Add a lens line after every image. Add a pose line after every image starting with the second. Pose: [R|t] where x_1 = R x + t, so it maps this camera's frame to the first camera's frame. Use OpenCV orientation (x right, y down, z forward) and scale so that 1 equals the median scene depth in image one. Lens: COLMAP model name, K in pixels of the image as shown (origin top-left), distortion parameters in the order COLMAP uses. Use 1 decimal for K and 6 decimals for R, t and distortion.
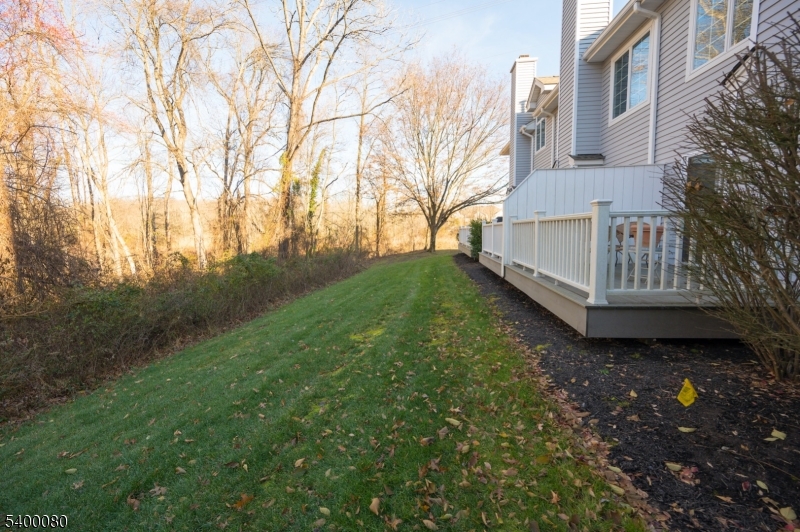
lens RADIAL K [[317.4, 0, 400.6], [0, 317.4, 263.4], [0, 0, 1]] dist [0.000802, -0.000096]
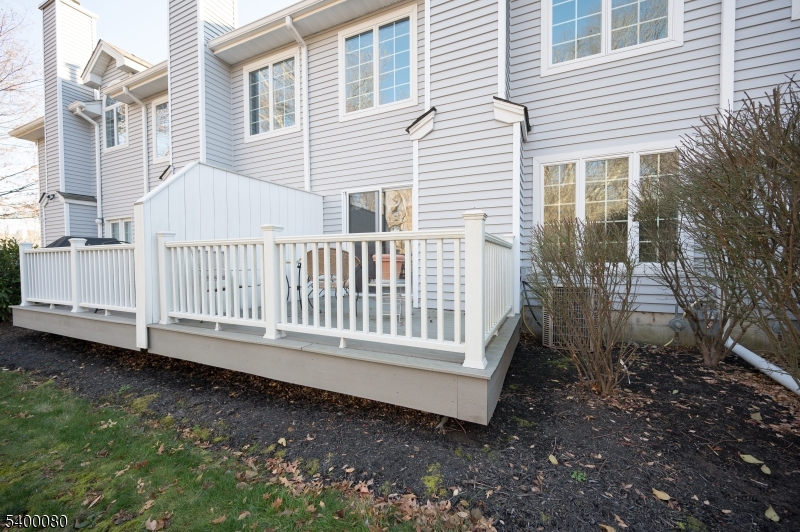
lens RADIAL K [[317.4, 0, 400.6], [0, 317.4, 267.5], [0, 0, 1]] dist [0.000802, -0.000096]
pose [[0.329819, -0.009488, 0.943997, -0.023664], [0.095697, 0.995135, -0.023433, -0.030309], [-0.939181, 0.098066, 0.329122, 0.345239]]
